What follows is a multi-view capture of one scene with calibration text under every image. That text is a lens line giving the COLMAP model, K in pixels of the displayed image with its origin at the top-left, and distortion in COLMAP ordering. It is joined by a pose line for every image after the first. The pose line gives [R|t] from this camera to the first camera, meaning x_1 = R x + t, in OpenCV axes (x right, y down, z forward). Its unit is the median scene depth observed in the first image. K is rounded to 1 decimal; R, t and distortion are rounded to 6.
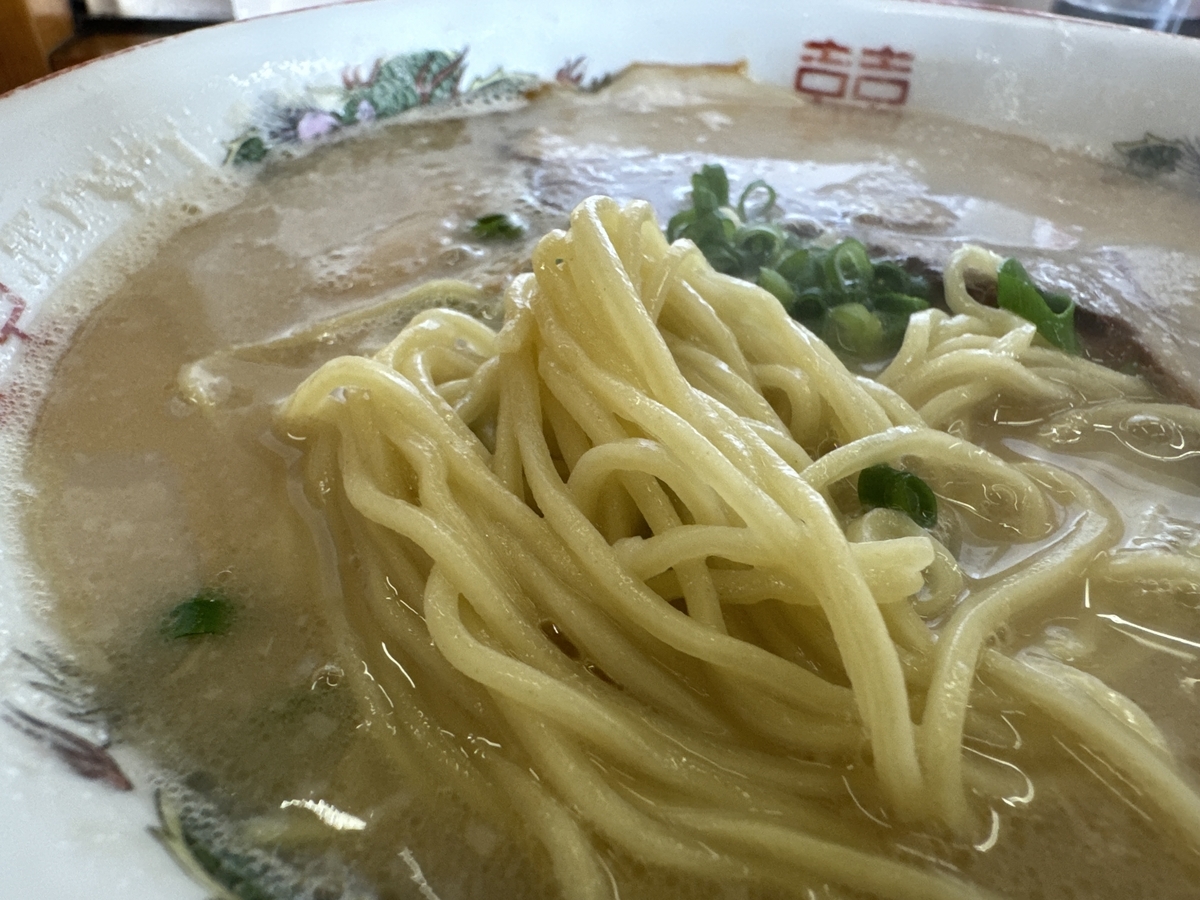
lens RADIAL K [[871.0, 0, 600.0], [0, 871.0, 450.0], [0, 0, 1]] dist [-0.004778, -0.001927]
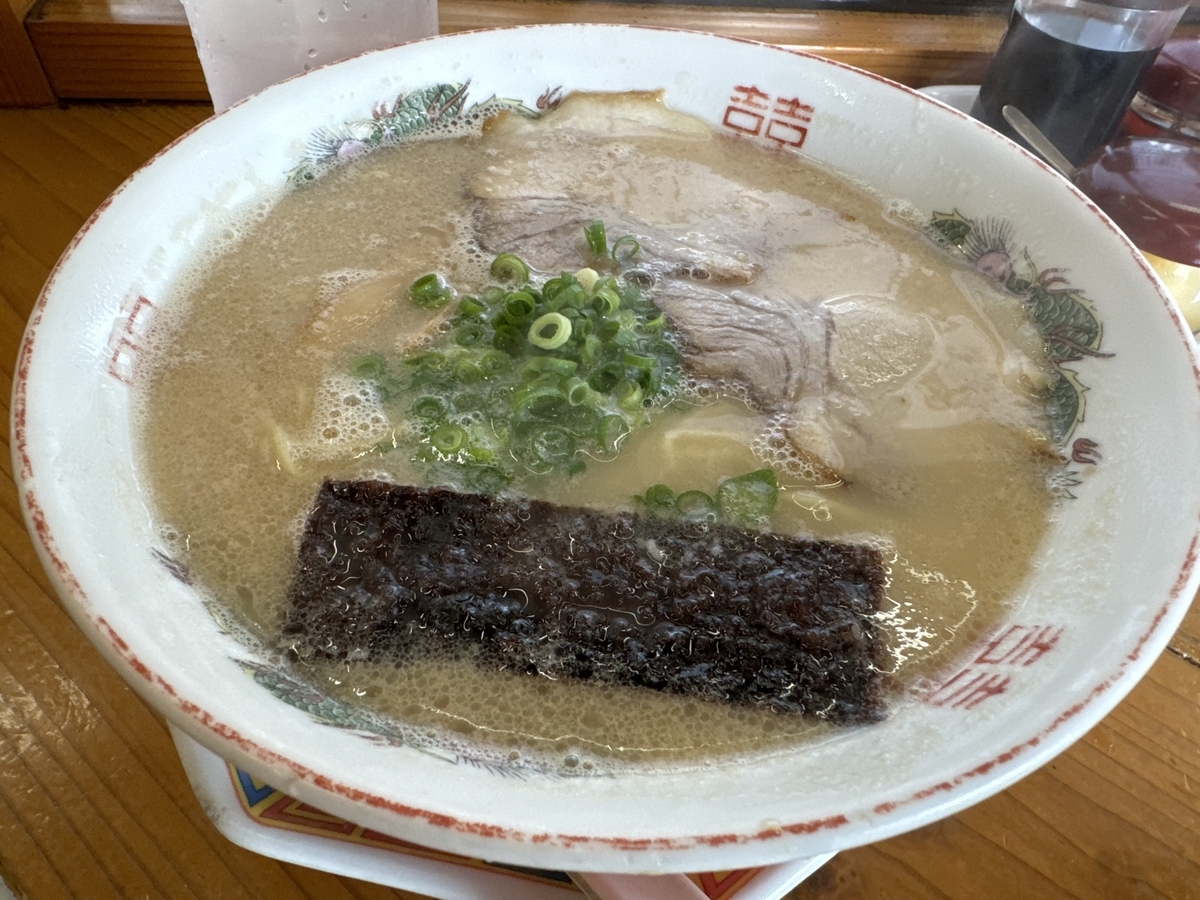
lens RADIAL K [[871.0, 0, 600.0], [0, 871.0, 450.0], [0, 0, 1]] dist [-0.004778, -0.001927]
pose [[0.983656, 0.134949, -0.119202, 0.282726], [-0.108097, 0.972044, 0.208438, -0.208897], [0.143998, -0.192145, 0.970744, -0.386540]]
